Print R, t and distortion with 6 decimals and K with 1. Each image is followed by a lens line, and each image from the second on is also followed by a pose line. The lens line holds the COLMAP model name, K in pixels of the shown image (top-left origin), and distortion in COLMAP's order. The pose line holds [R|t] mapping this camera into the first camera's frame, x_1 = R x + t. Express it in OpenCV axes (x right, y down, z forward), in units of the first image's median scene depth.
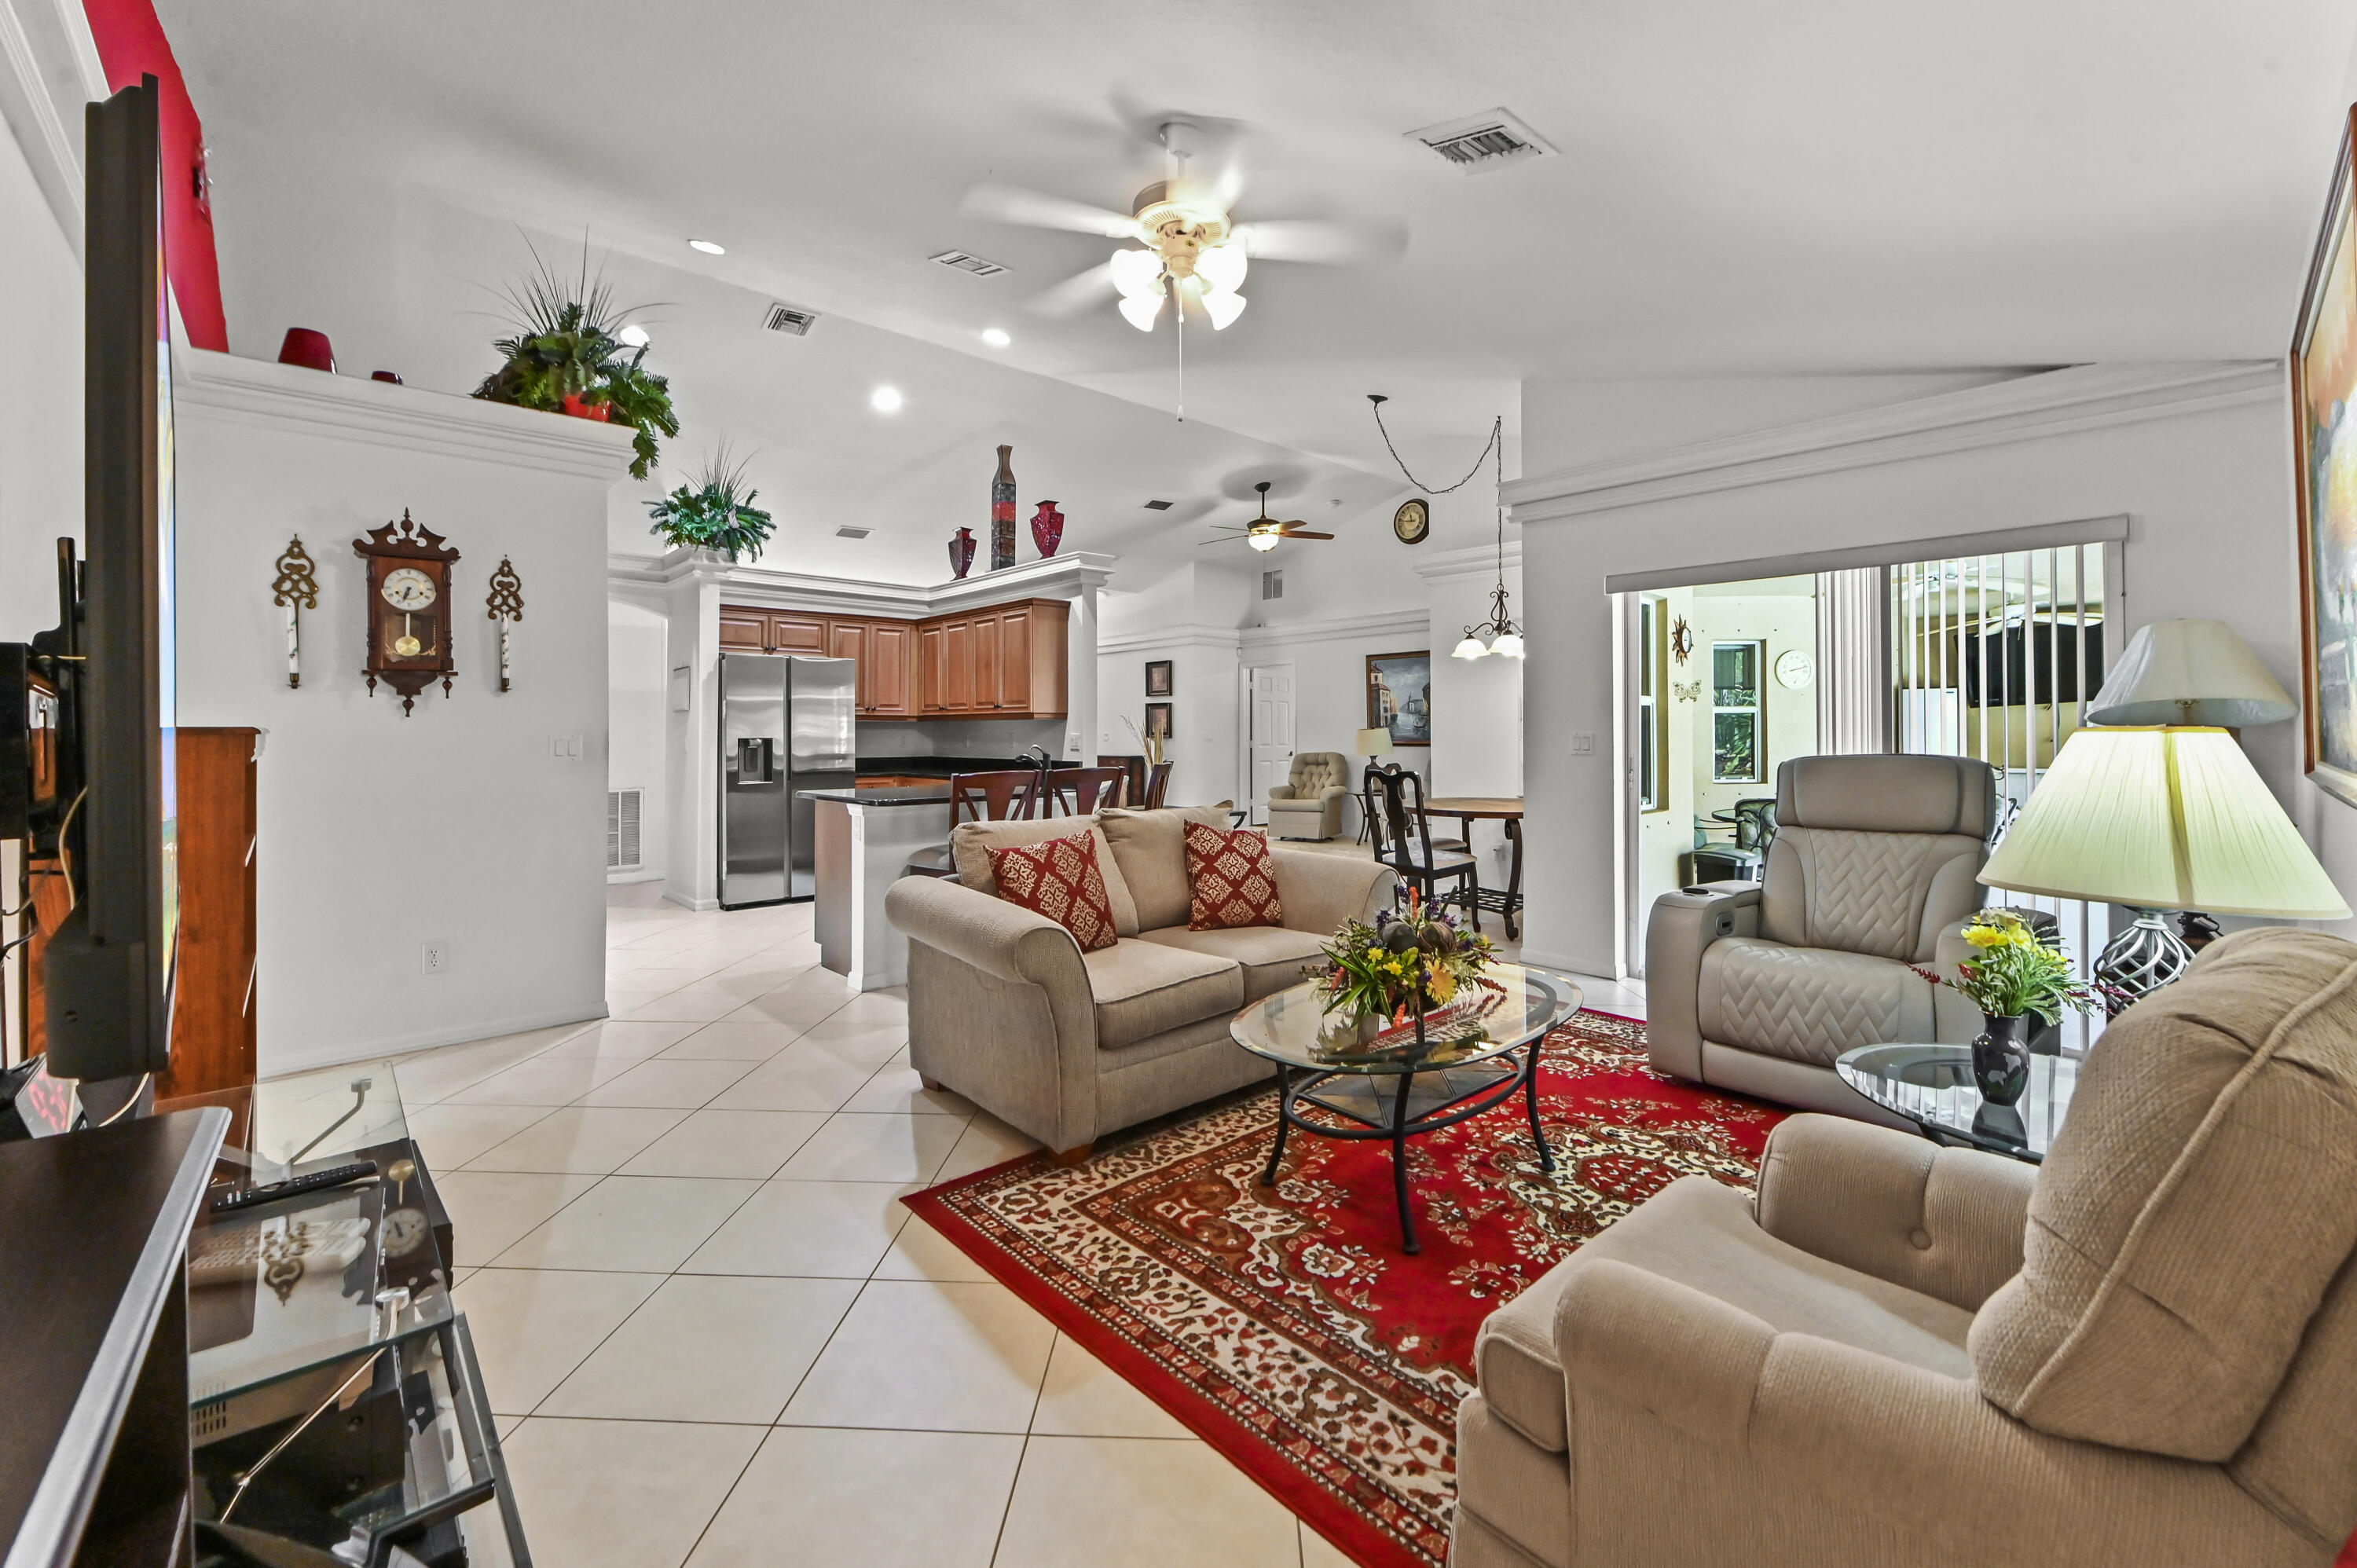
lens RADIAL K [[940.8, 0, 1183.5], [0, 940.8, 723.1], [0, 0, 1]] dist [-0.011962, -0.000363]
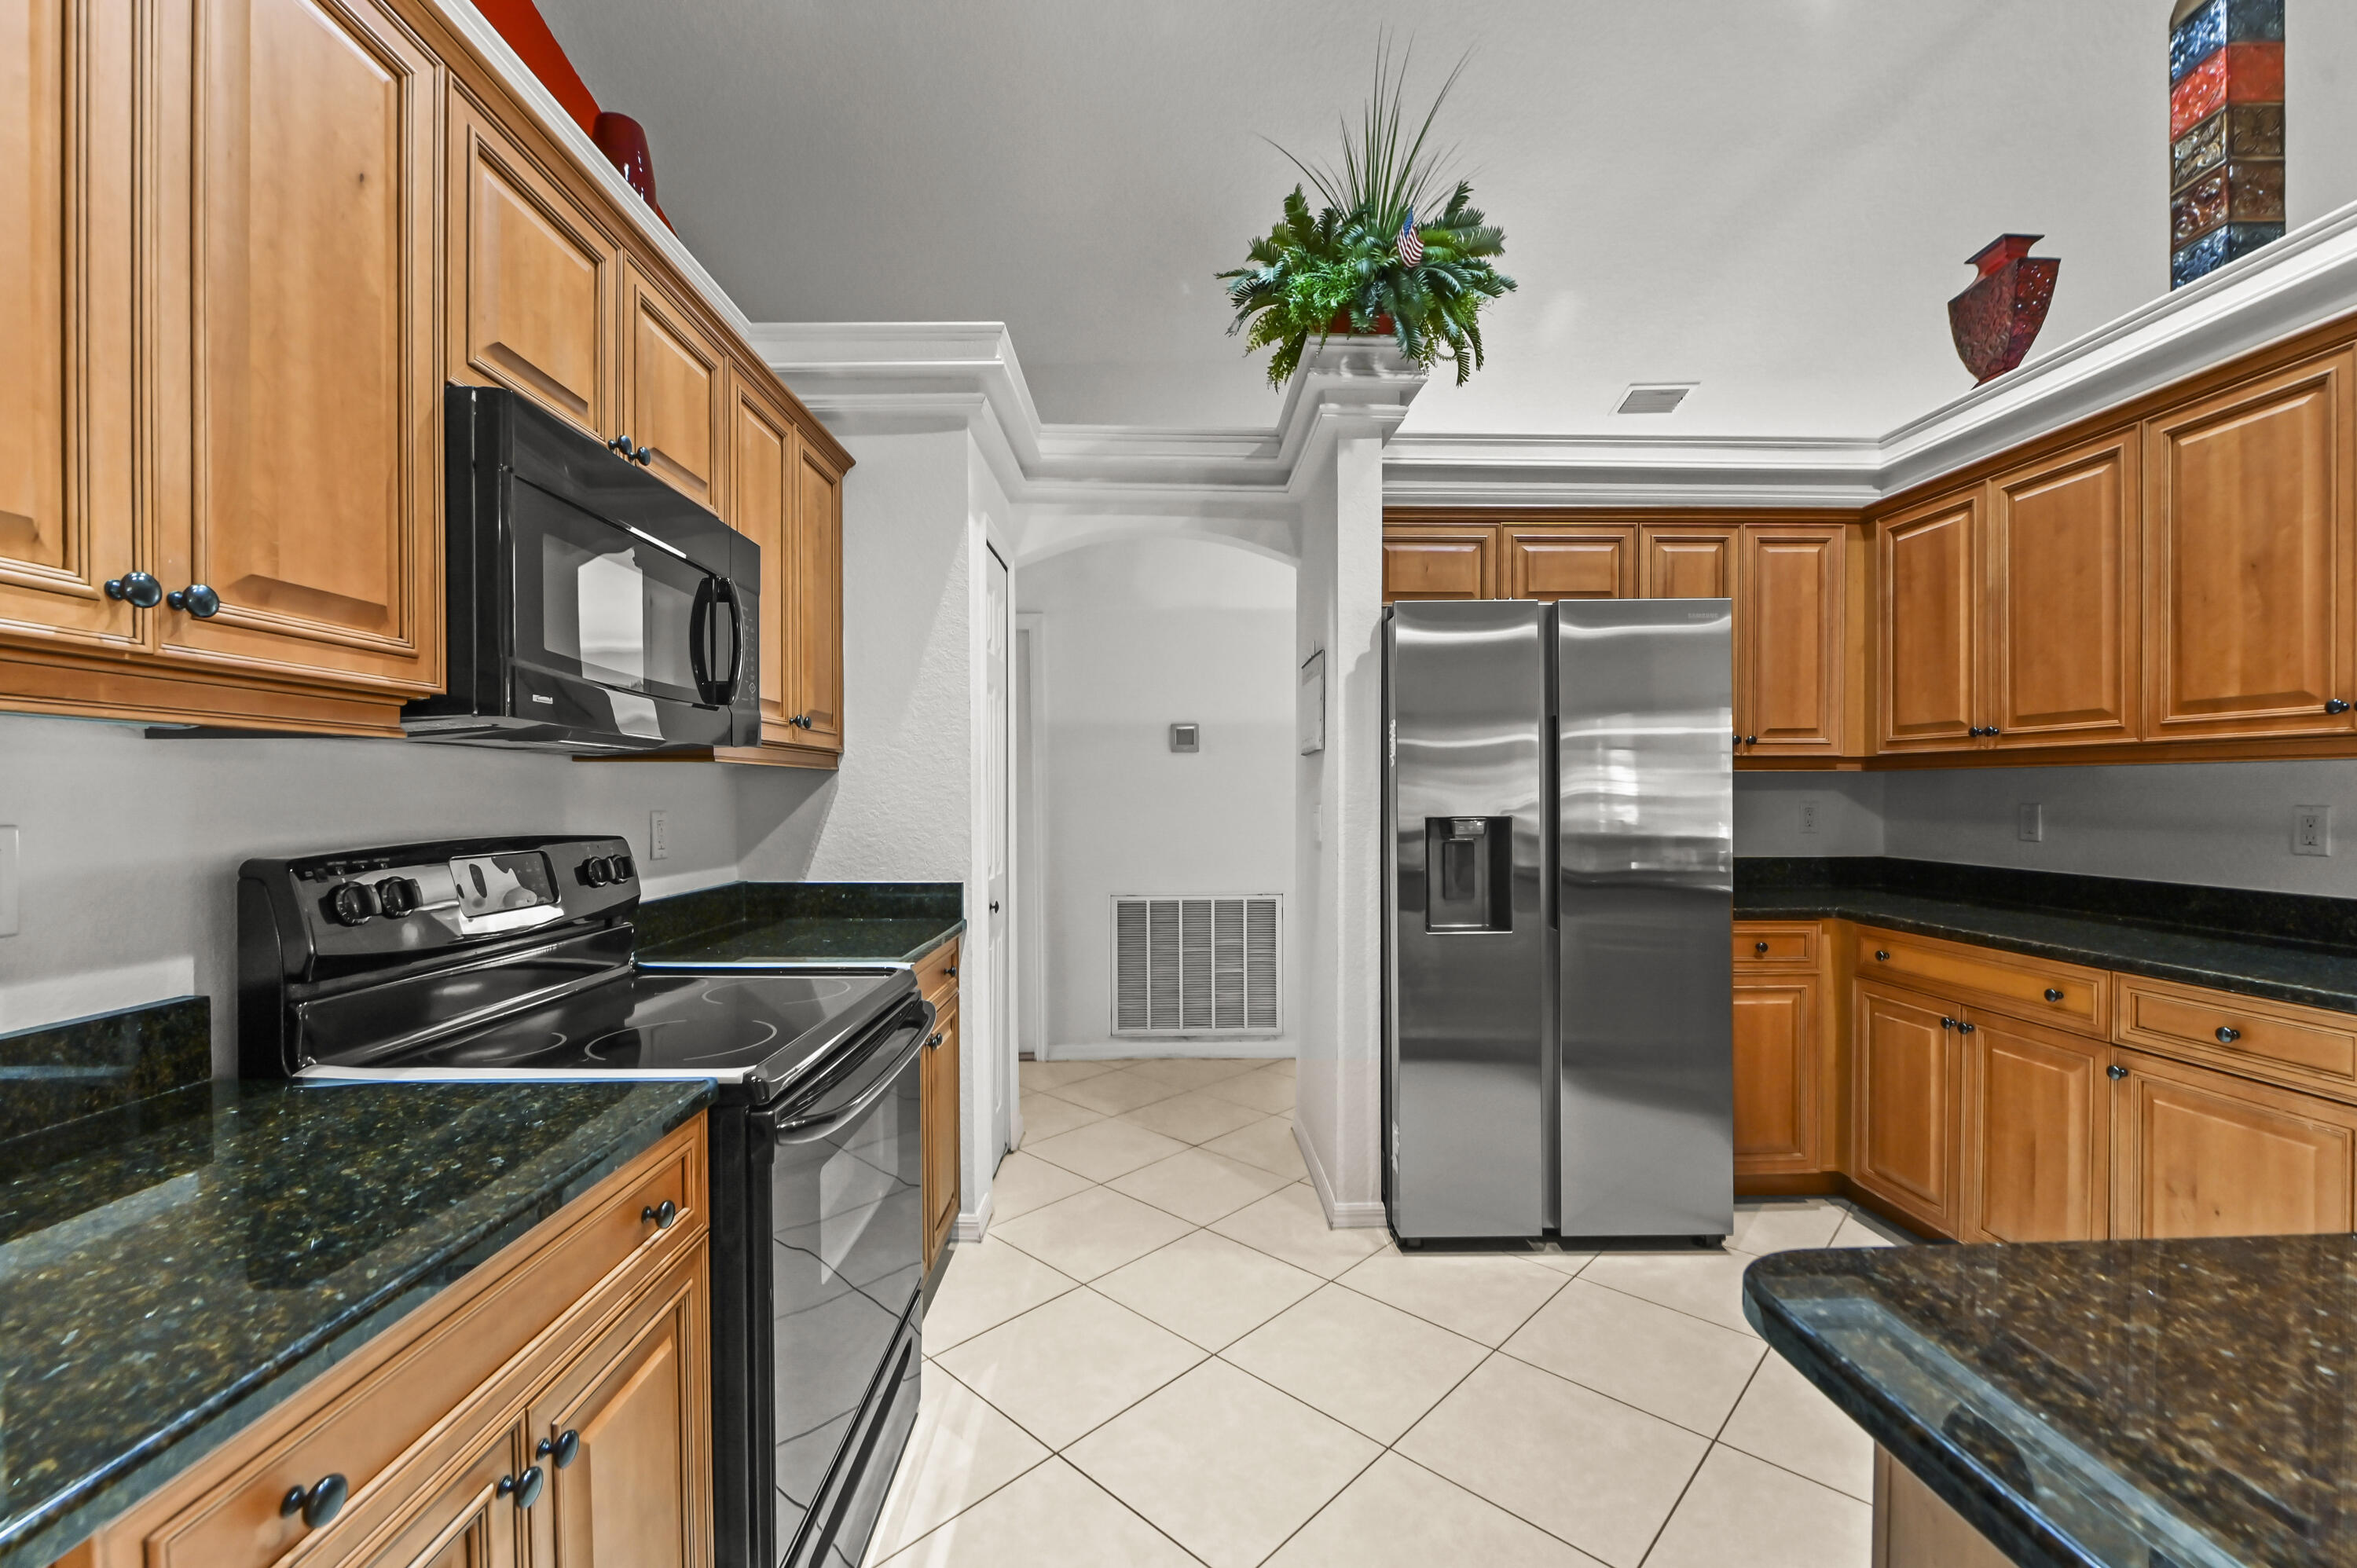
lens RADIAL K [[940.8, 0, 1178.2], [0, 940.8, 790.2], [0, 0, 1]] dist [-0.011962, -0.000363]
pose [[0.744911, -0.001560, -0.667162, -0.266115], [0.006374, 0.999968, 0.004779, 0.002814], [0.667134, -0.007812, 0.744897, 0.586054]]
